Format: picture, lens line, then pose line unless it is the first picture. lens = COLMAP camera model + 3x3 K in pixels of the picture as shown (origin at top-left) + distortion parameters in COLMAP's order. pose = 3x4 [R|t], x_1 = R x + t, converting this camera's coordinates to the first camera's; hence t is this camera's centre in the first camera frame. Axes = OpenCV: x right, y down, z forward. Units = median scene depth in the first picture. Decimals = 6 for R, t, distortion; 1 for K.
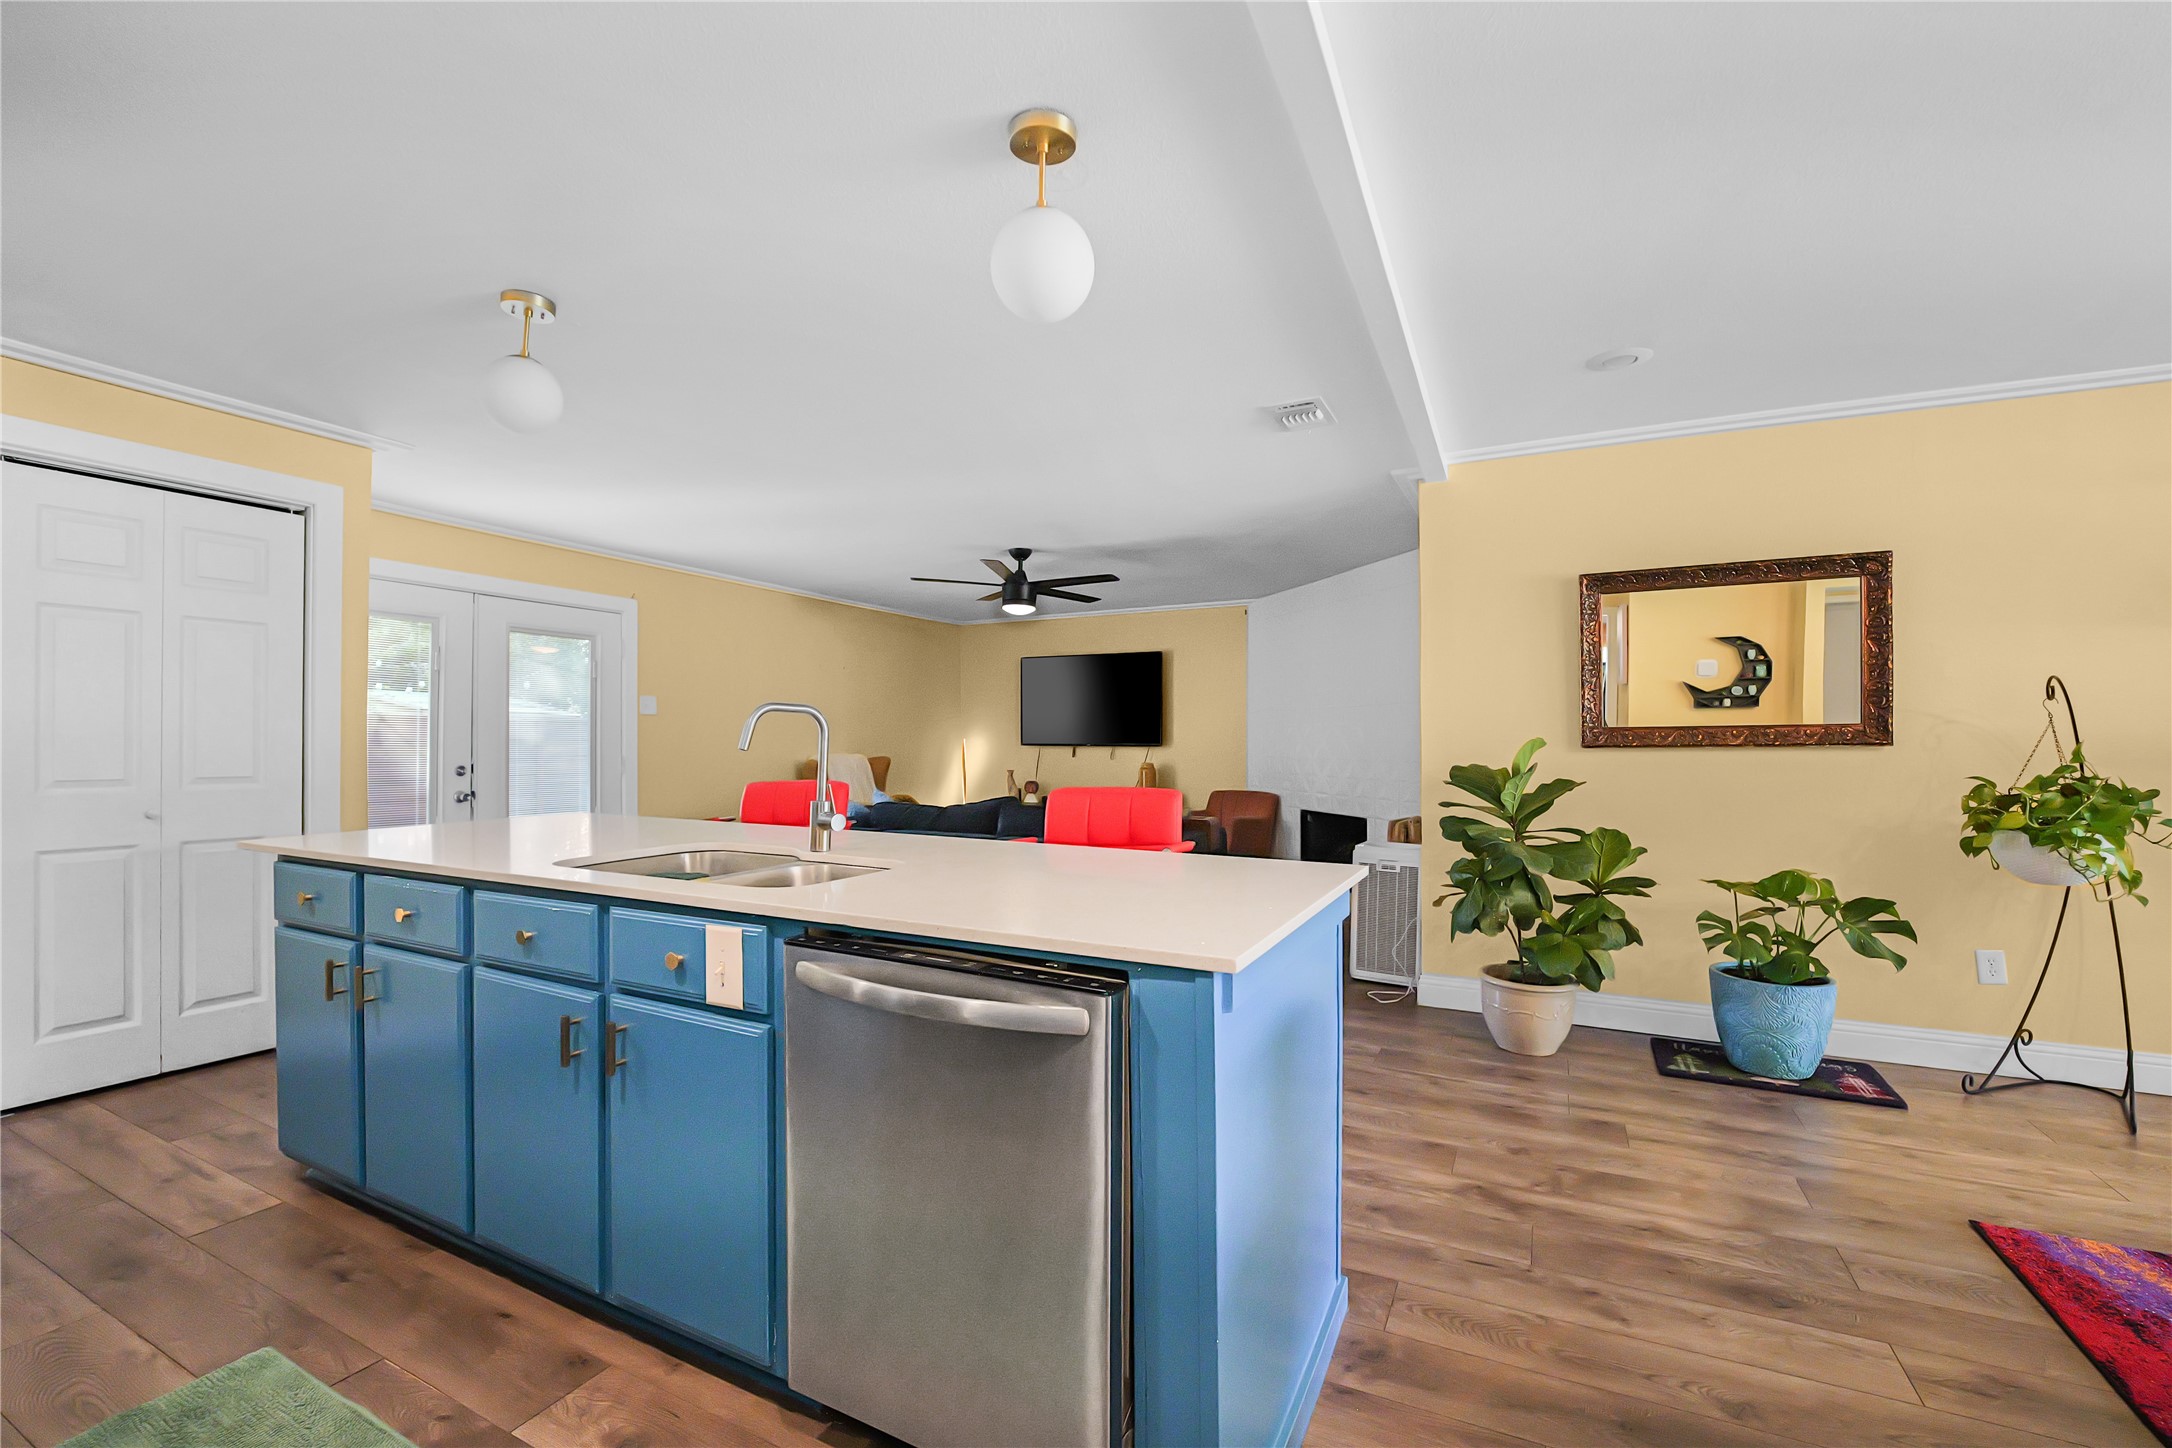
lens RADIAL K [[921.0, 0, 1087.1], [0, 921.0, 731.7], [0, 0, 1]] dist [-0.013574, -0.000231]
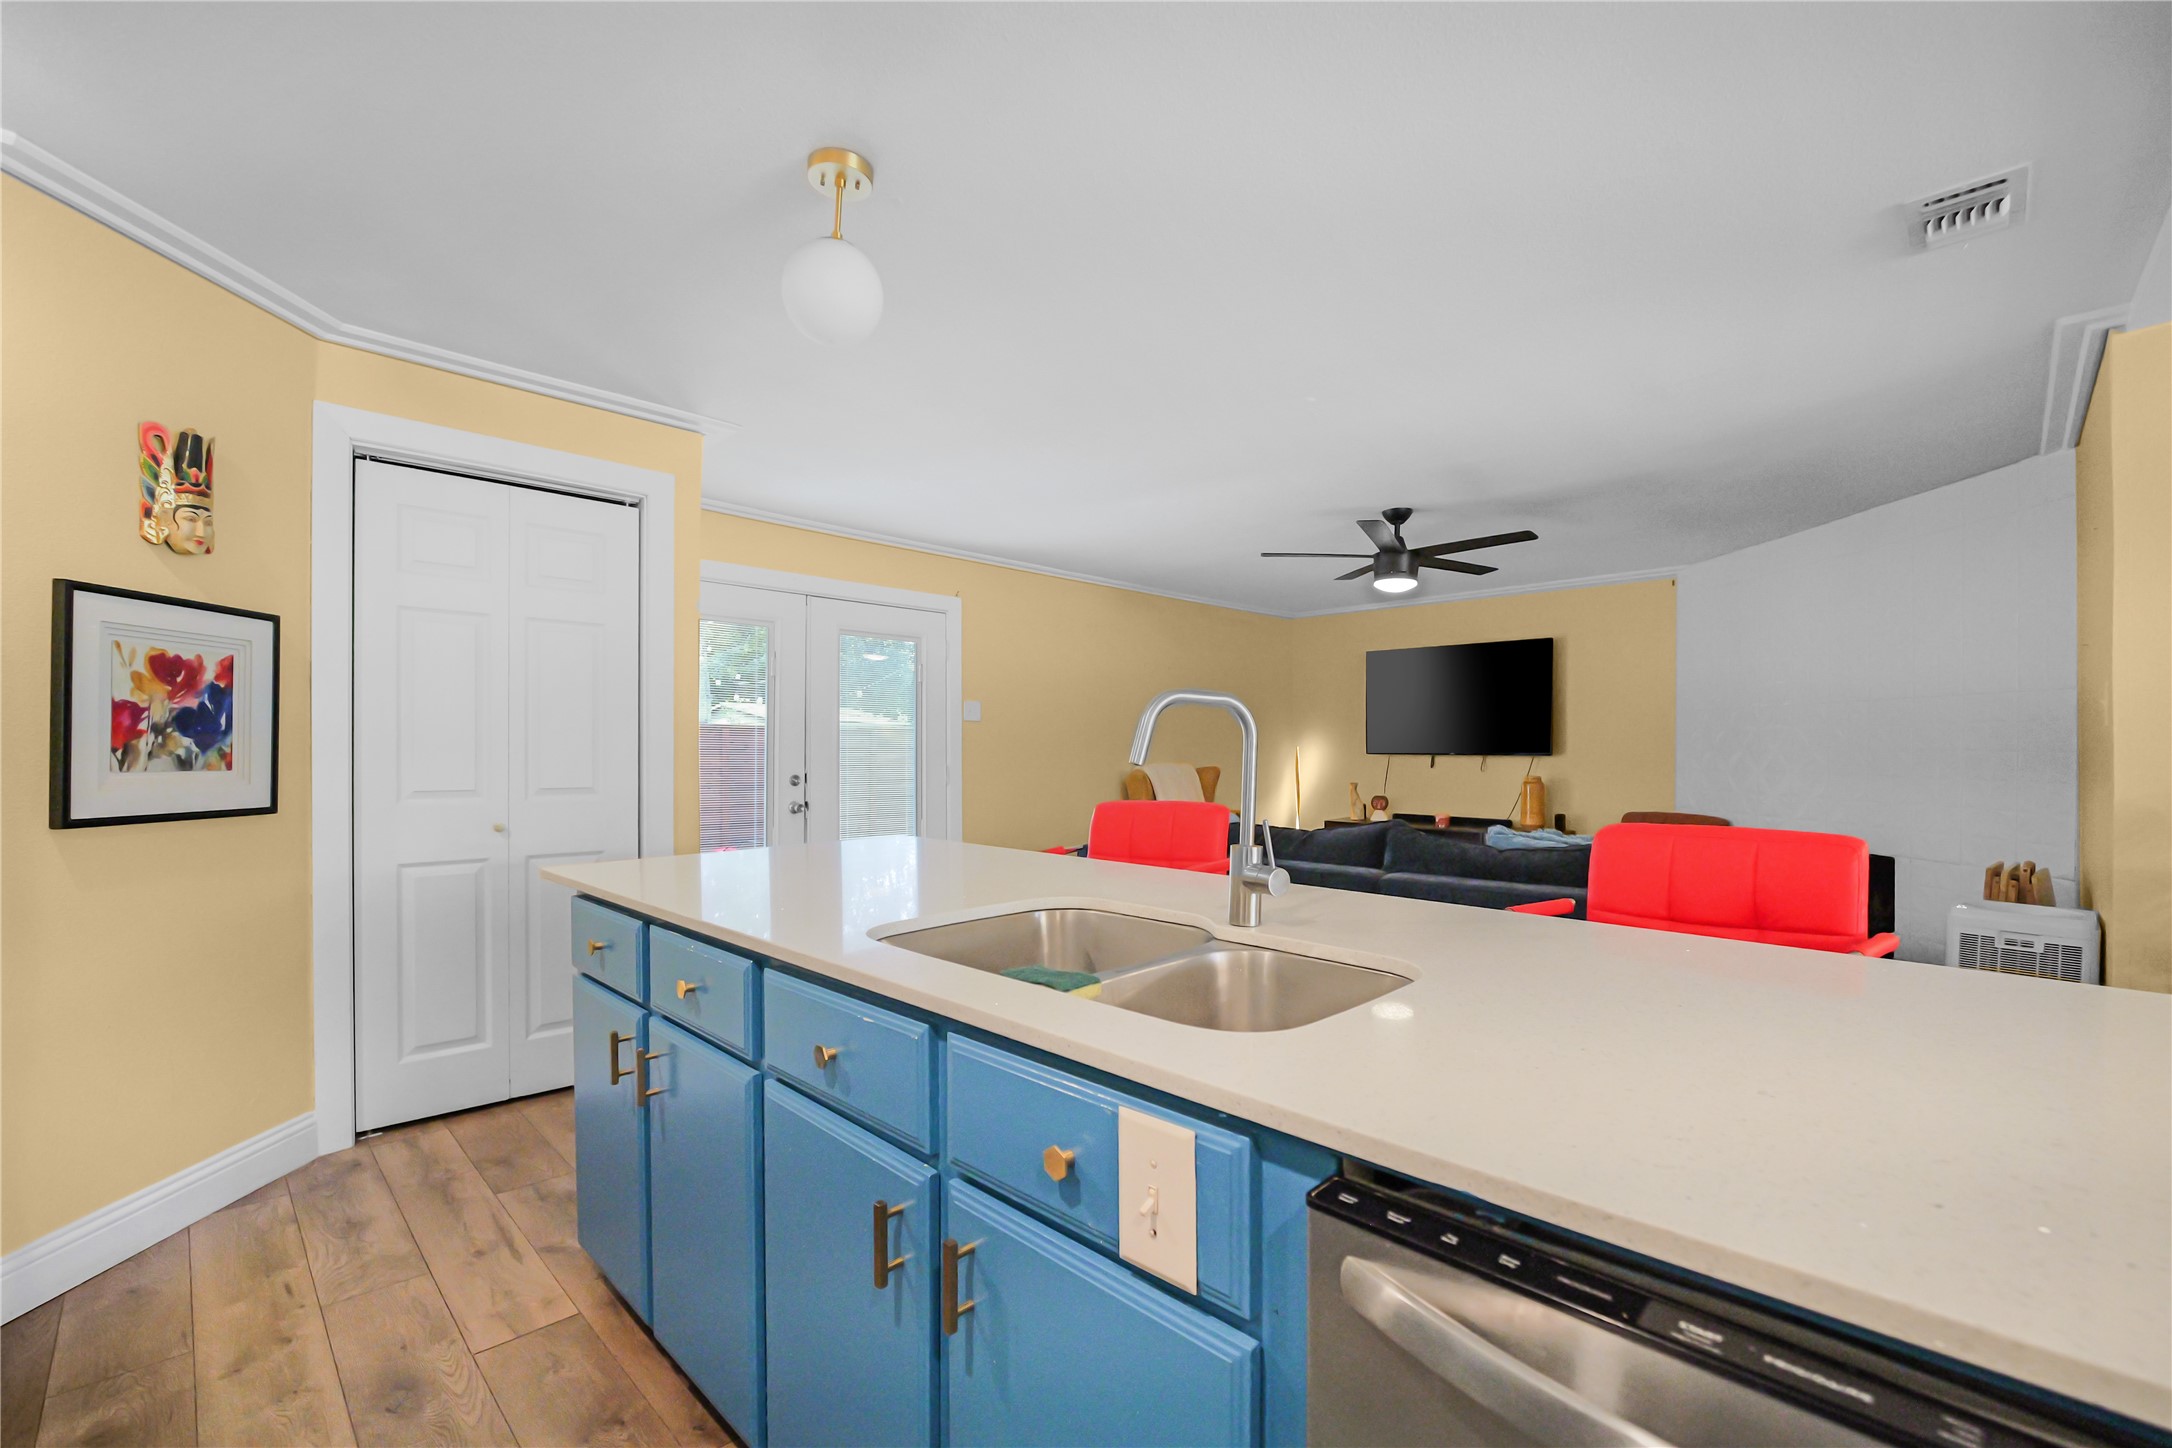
lens RADIAL K [[921.0, 0, 1087.1], [0, 921.0, 731.7], [0, 0, 1]] dist [-0.013574, -0.000231]
pose [[0.951569, -0.006011, -0.307376, -0.173210], [0.003494, 0.999956, -0.008740, 0.002124], [0.307415, 0.007242, 0.951548, 0.318185]]
